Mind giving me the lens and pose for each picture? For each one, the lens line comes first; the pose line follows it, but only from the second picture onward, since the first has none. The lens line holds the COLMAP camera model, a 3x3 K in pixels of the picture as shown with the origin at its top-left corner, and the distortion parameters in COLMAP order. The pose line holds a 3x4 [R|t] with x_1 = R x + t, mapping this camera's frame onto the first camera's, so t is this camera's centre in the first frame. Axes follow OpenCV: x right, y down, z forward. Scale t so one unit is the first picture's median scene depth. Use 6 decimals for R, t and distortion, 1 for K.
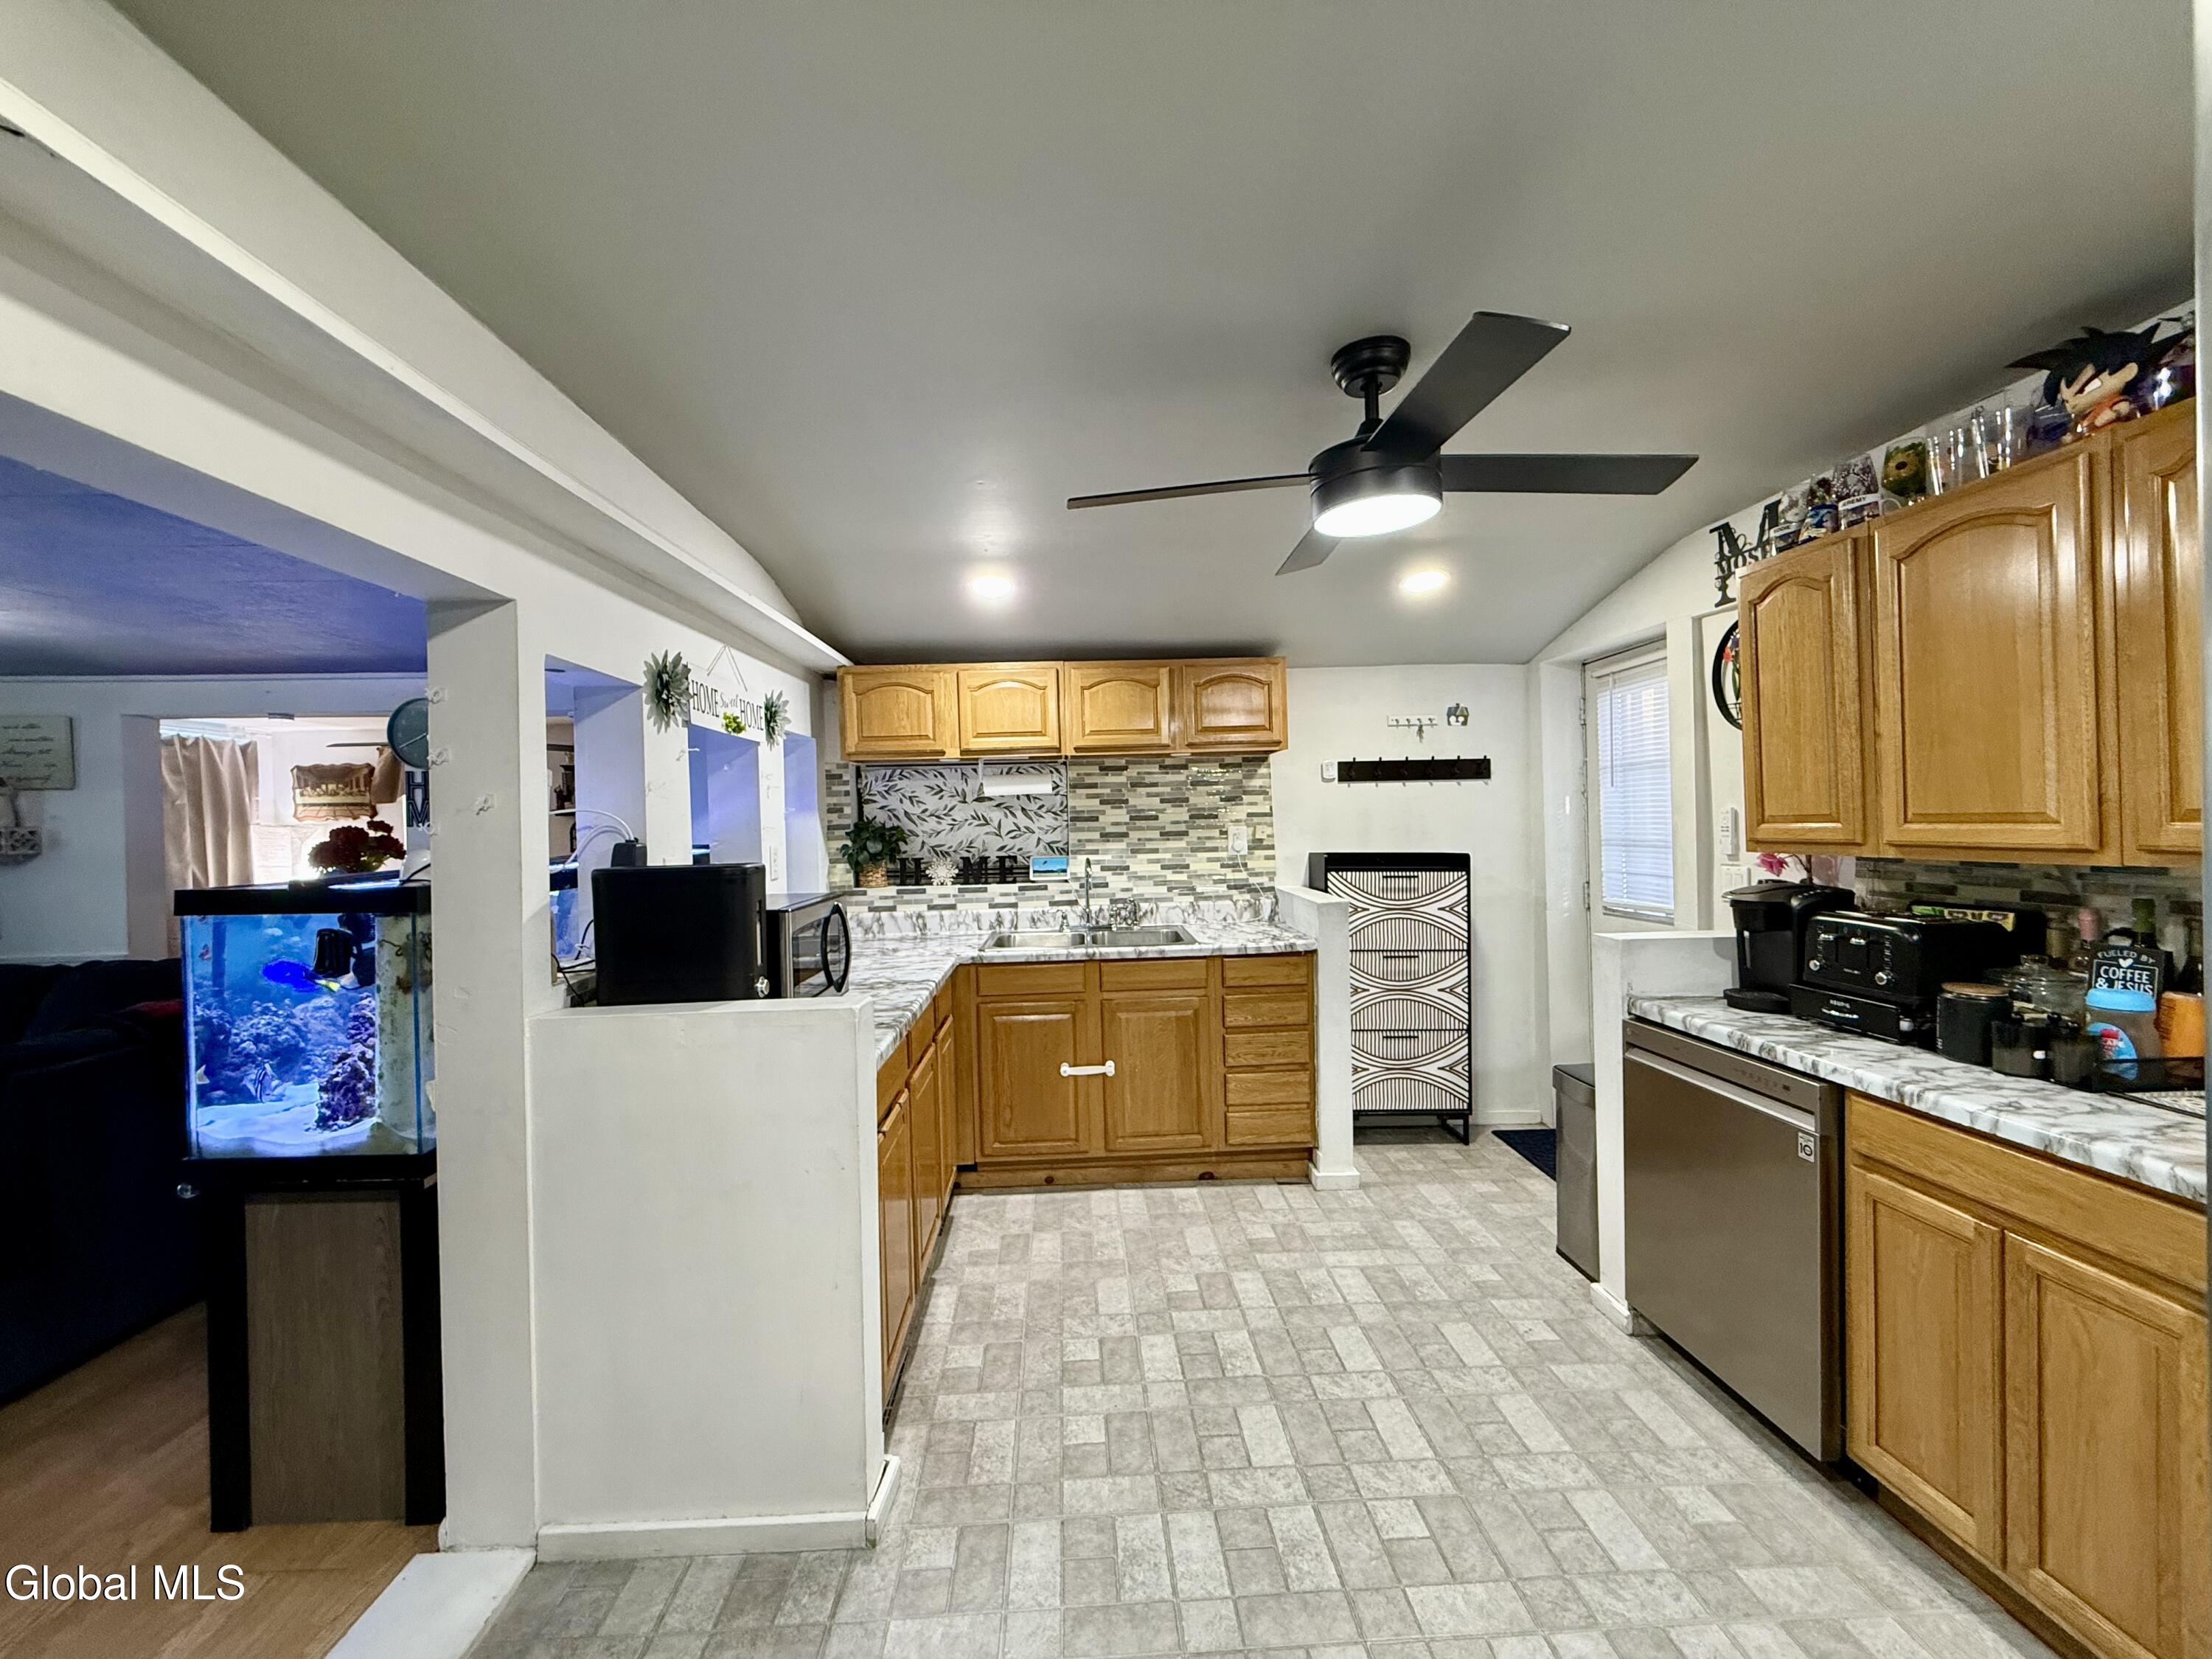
lens RADIAL K [[883.8, 0, 1093.8], [0, 883.8, 824.6], [0, 0, 1]] dist [-0.000589, 0.000085]
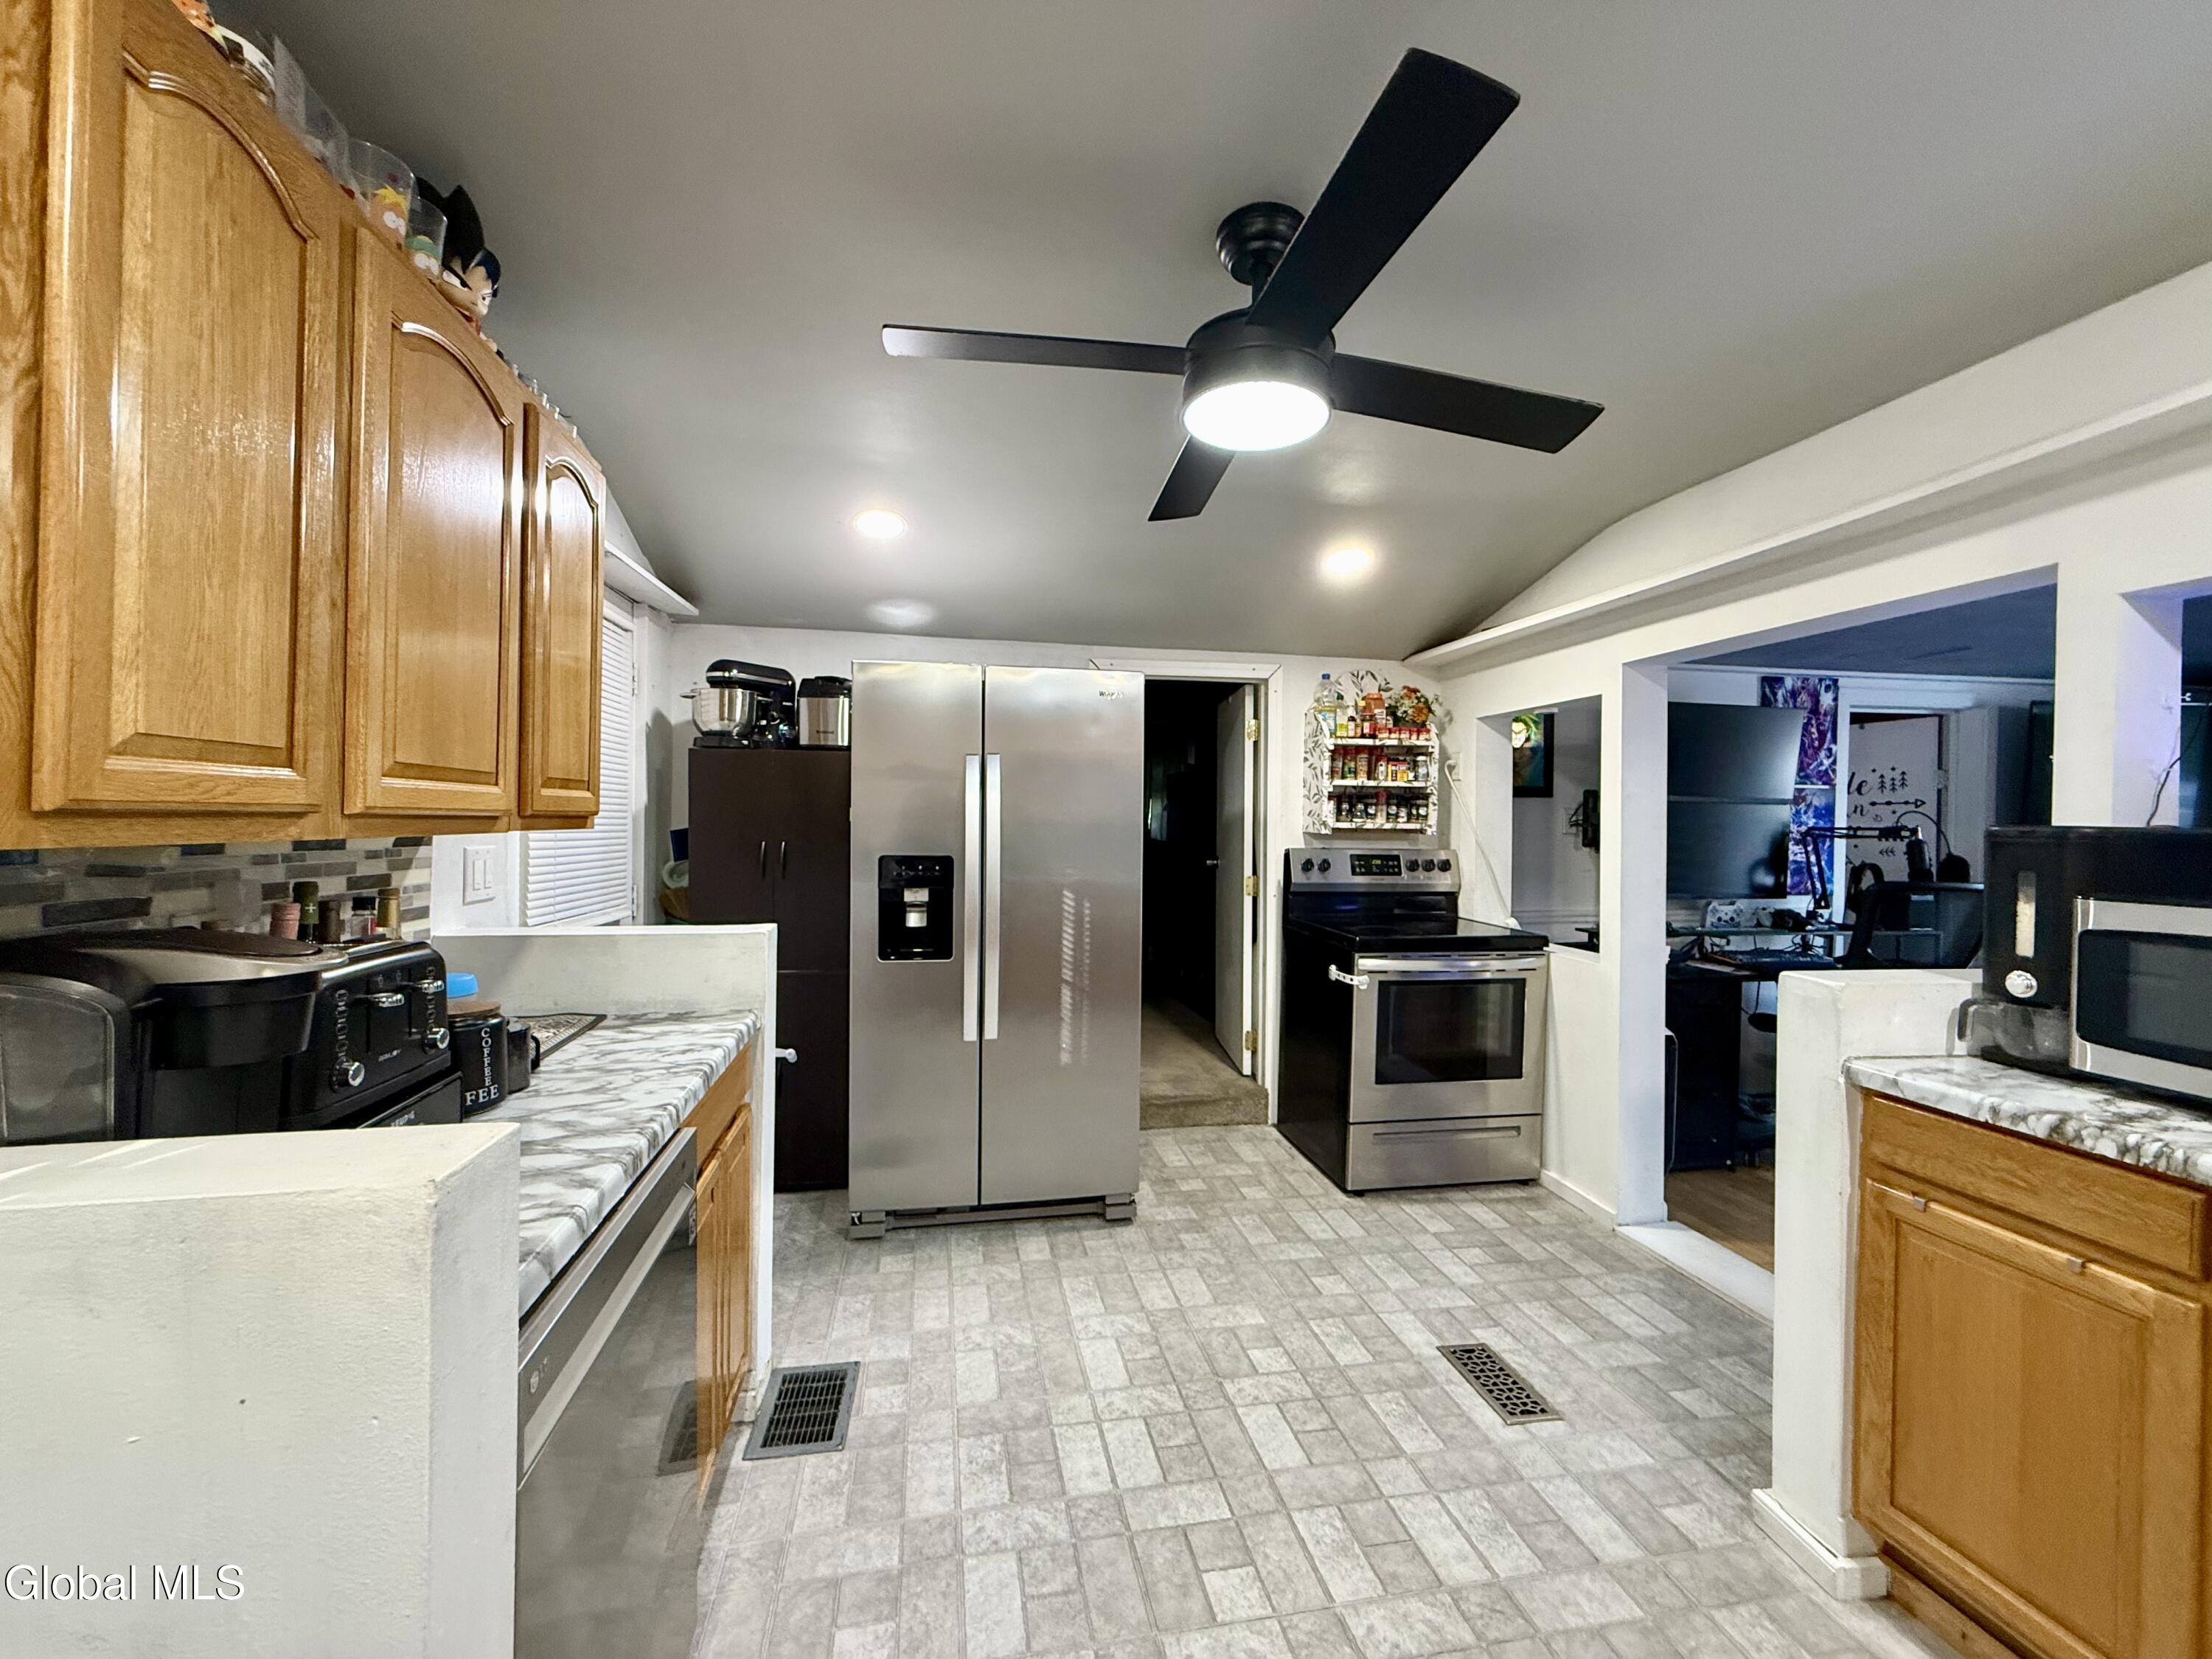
lens RADIAL K [[883.8, 0, 1106.5], [0, 883.8, 824.9], [0, 0, 1]] dist [-0.000589, 0.000085]
pose [[-0.987739, 0.011573, -0.155684, 0.597230], [0.009898, 0.999885, 0.011532, 0.031658], [0.155799, 0.009849, -0.987740, 1.832676]]
